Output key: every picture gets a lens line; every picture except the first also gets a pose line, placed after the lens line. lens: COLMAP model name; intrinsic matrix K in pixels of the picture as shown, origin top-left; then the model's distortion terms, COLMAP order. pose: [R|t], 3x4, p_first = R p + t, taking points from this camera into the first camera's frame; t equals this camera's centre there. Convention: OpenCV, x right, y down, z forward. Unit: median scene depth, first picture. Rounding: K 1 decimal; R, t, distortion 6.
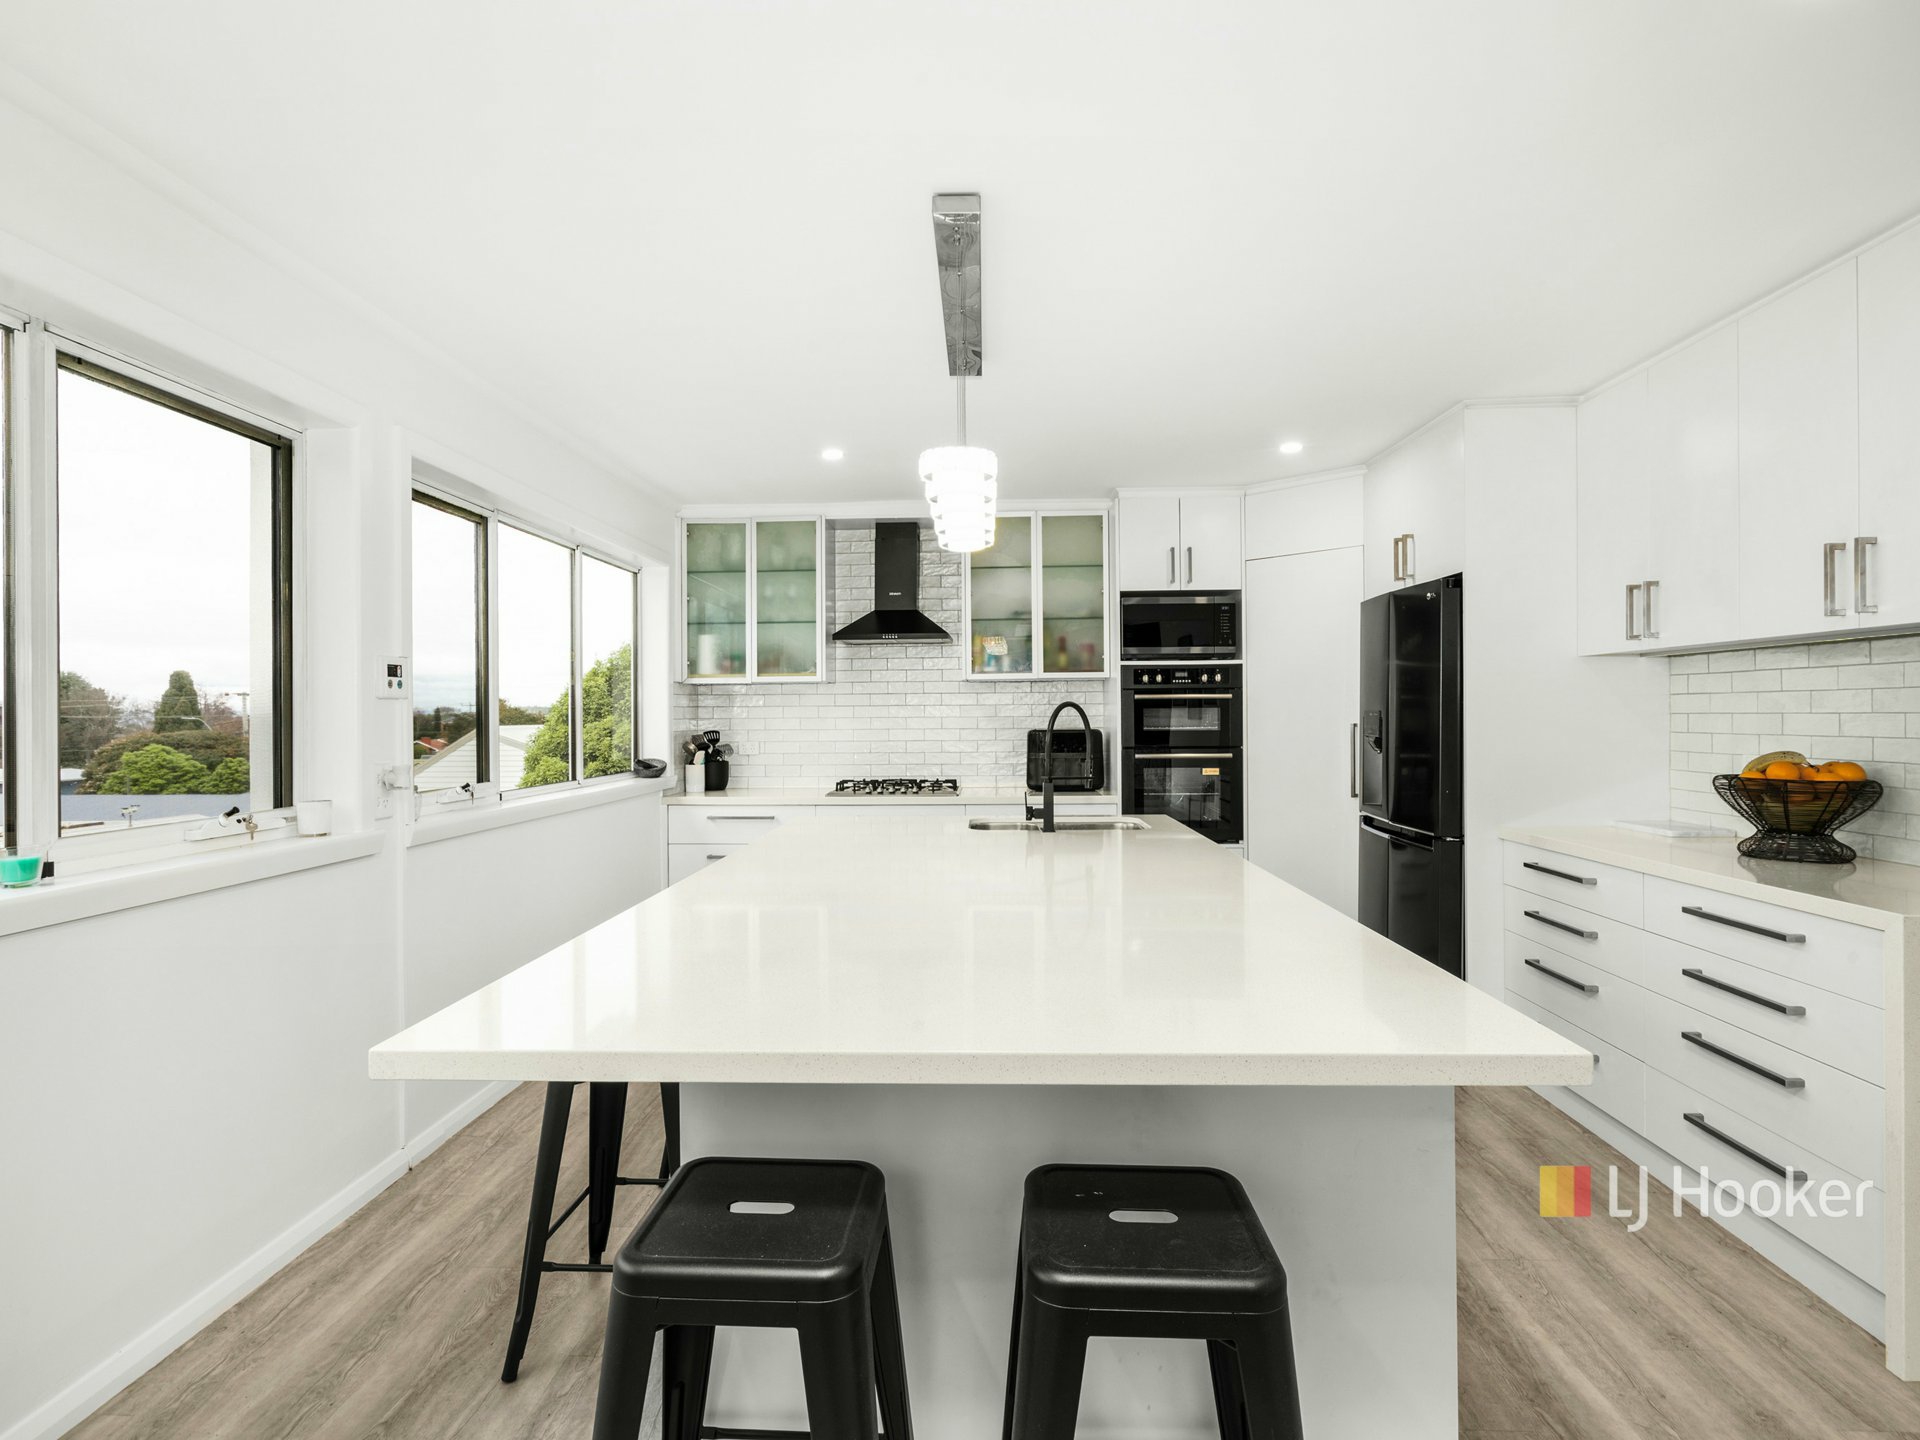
lens RADIAL K [[1007.1, 0, 945.5], [0, 1007.1, 718.8], [0, 0, 1]] dist [0.000811, 0.000920]
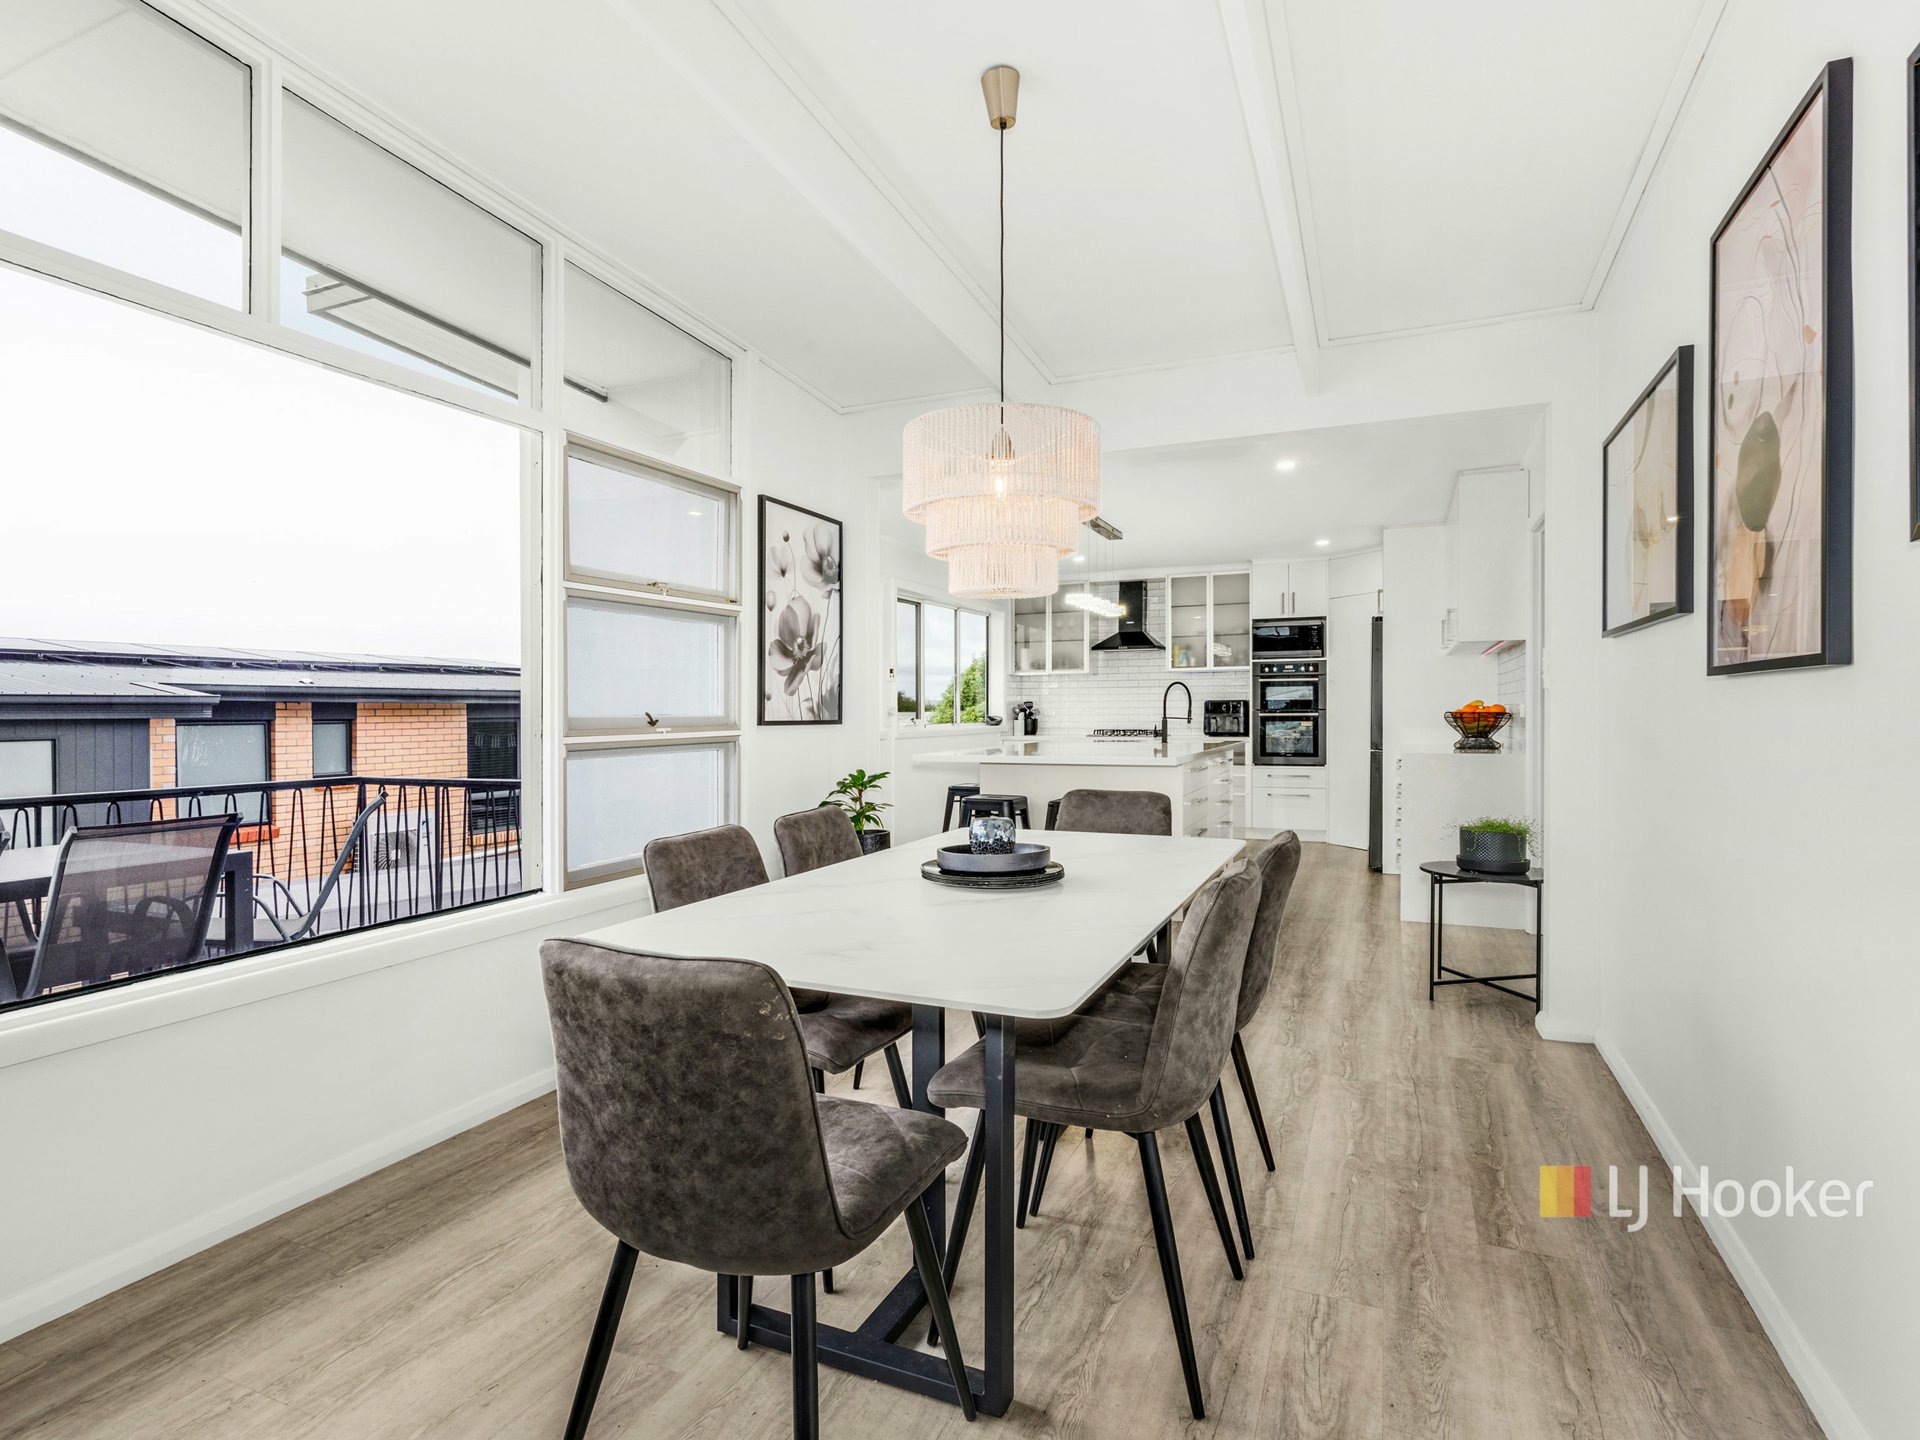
lens RADIAL K [[1007.1, 0, 945.5], [0, 1007.1, 718.8], [0, 0, 1]] dist [0.000811, 0.000920]
pose [[0.934029, 0.005594, -0.357154, 0.293393], [-0.003500, 0.999973, 0.006507, 0.034045], [0.357180, -0.004828, 0.934023, -0.787970]]
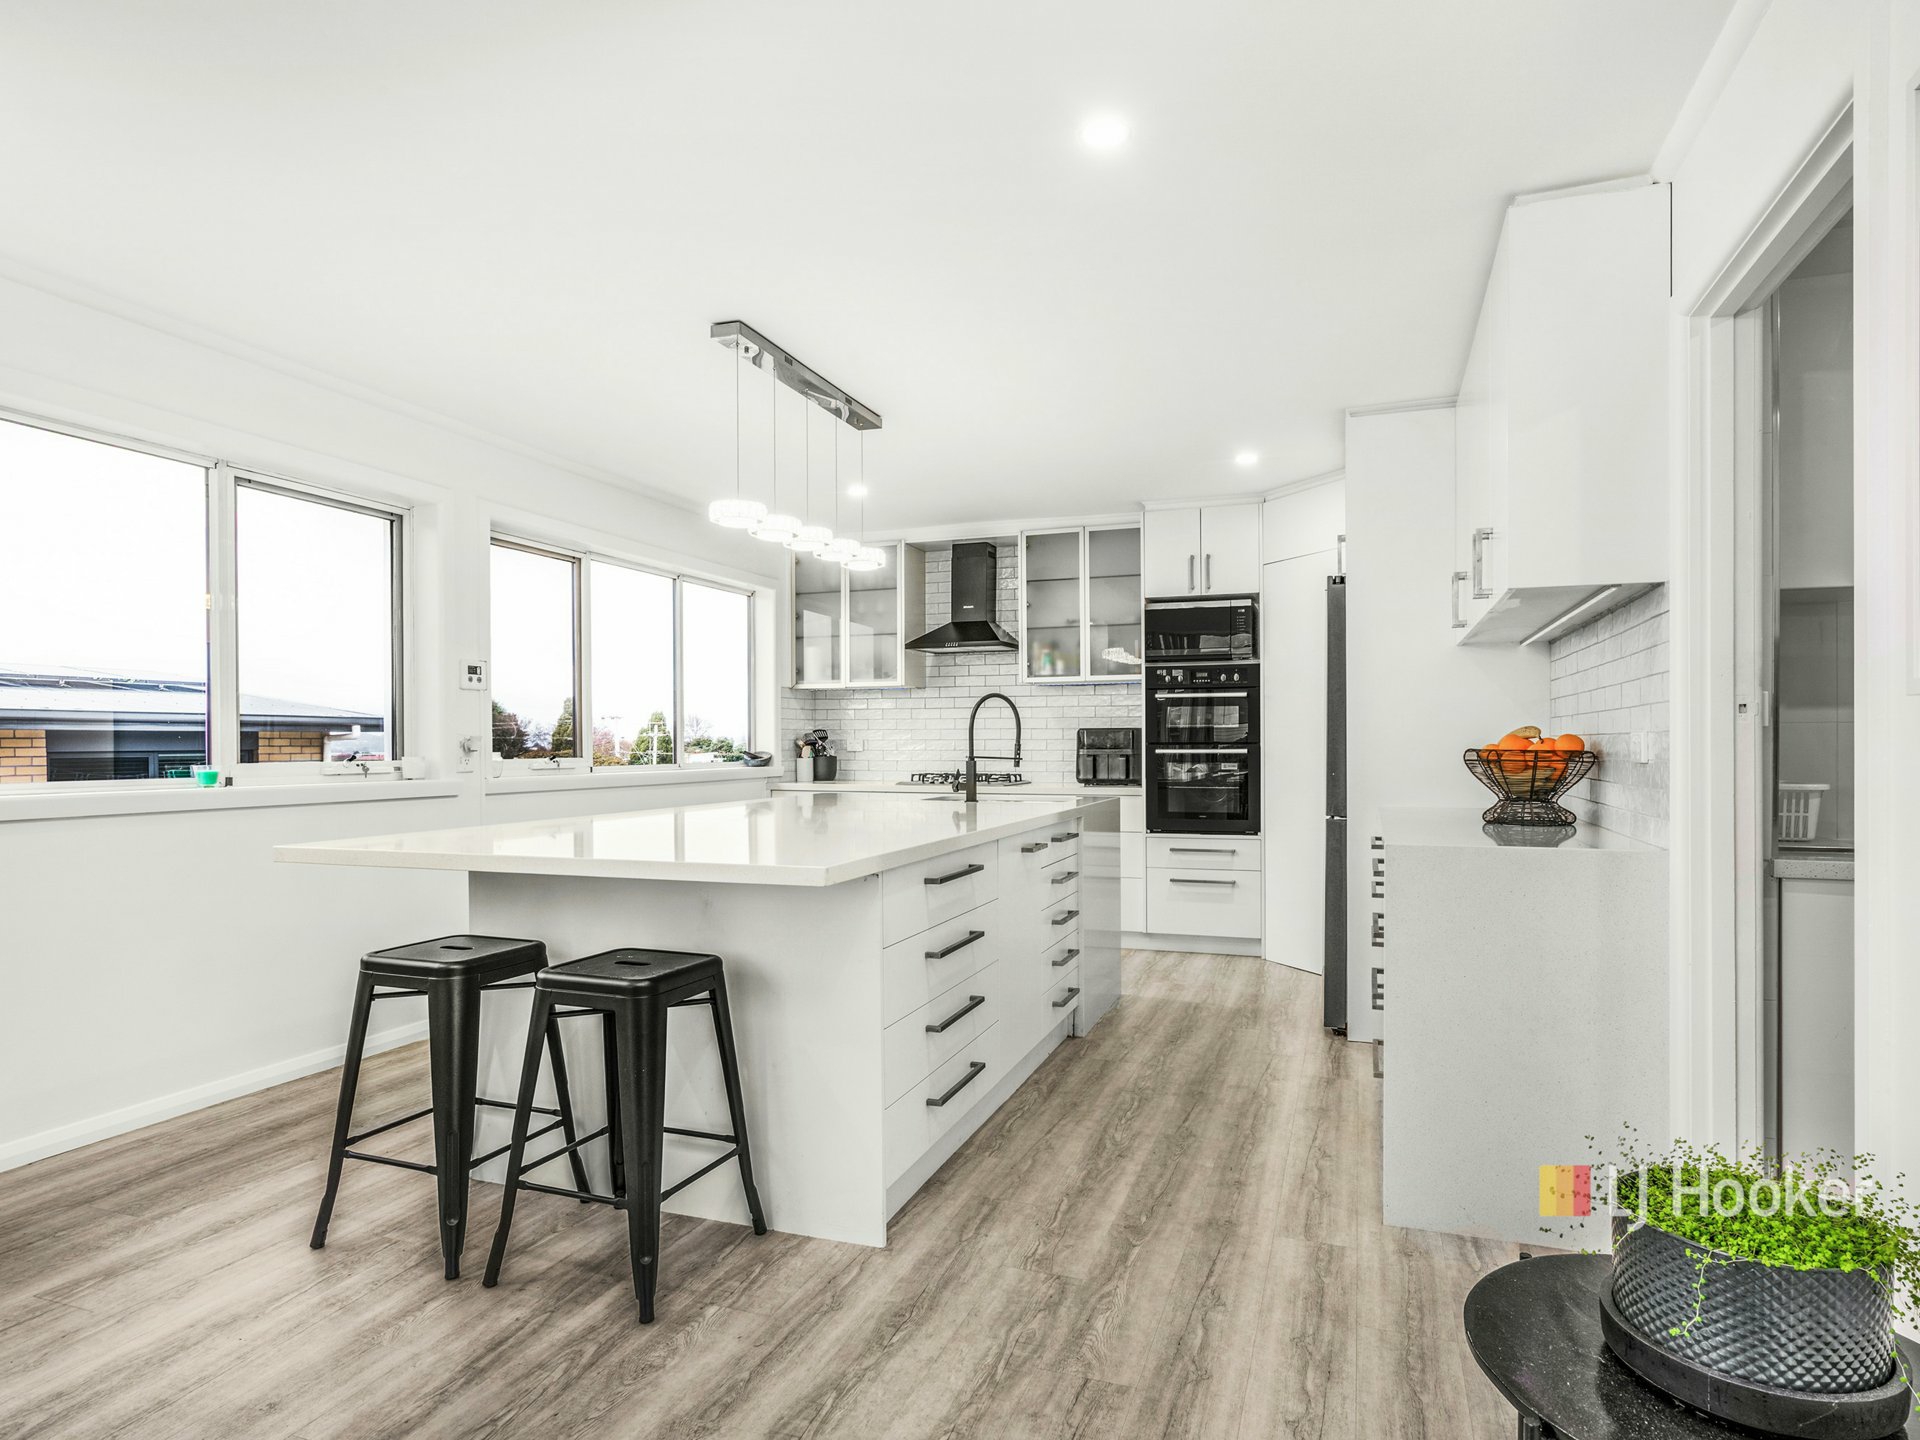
lens RADIAL K [[1073.5, 0, 983.9], [0, 1073.5, 750.8], [0, 0, 1]] dist [0.002543, 0.000109]
pose [[0.958567, 0.007243, -0.284775, 0.328730], [-0.005790, 0.999966, 0.005944, 0.030298], [0.284809, -0.004049, 0.958576, -0.147196]]
